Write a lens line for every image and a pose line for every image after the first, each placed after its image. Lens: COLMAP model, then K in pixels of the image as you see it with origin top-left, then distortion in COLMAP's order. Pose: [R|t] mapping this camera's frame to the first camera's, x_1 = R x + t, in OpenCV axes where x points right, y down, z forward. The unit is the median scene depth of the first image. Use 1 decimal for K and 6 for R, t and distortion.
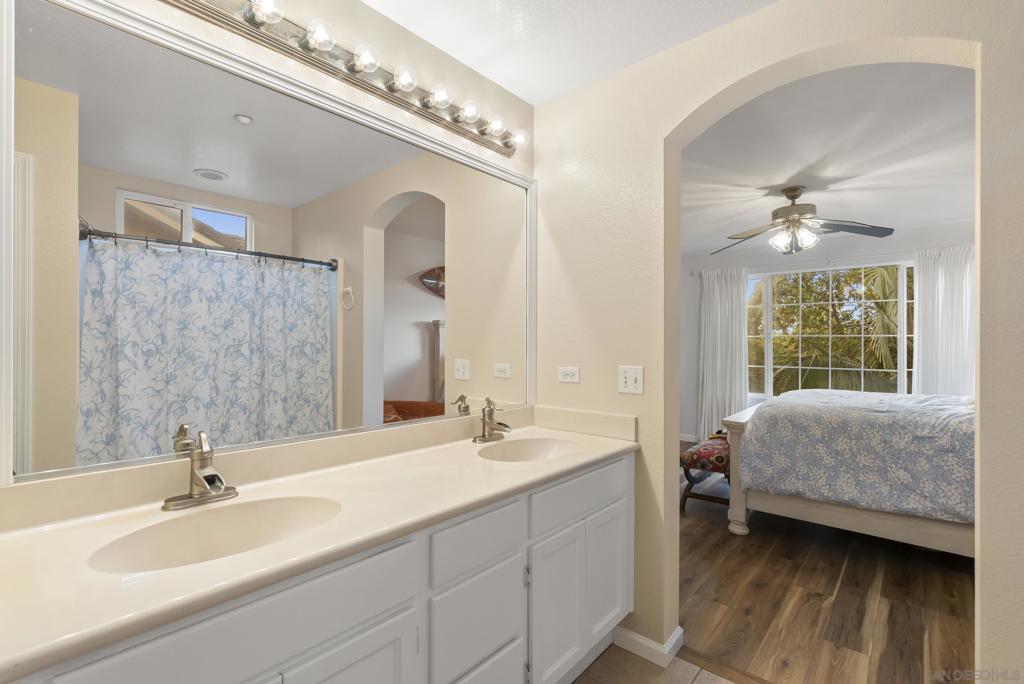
lens RADIAL K [[465.2, 0, 516.5], [0, 465.2, 340.6], [0, 0, 1]] dist [0.003471, 0.000373]
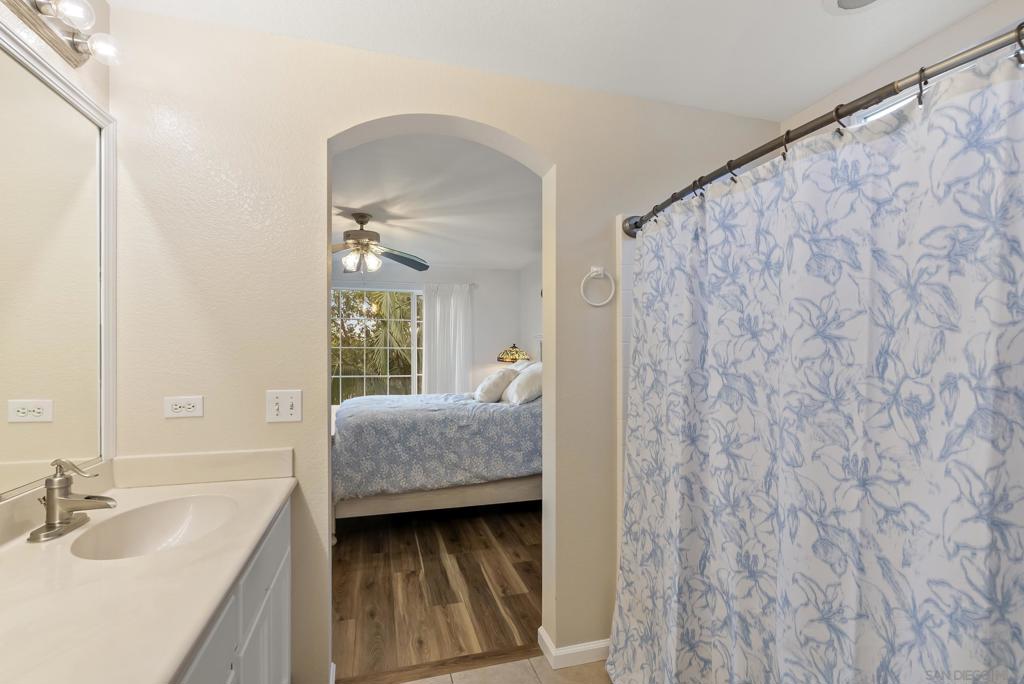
lens RADIAL K [[468.0, 0, 511.9], [0, 468.0, 351.7], [0, 0, 1]] dist [-0.001882, 0.000075]
pose [[0.545949, -0.002398, 0.837815, -0.182365], [-0.003137, 0.999983, 0.004907, -0.015459], [-0.837813, -0.005307, 0.545932, 0.138409]]
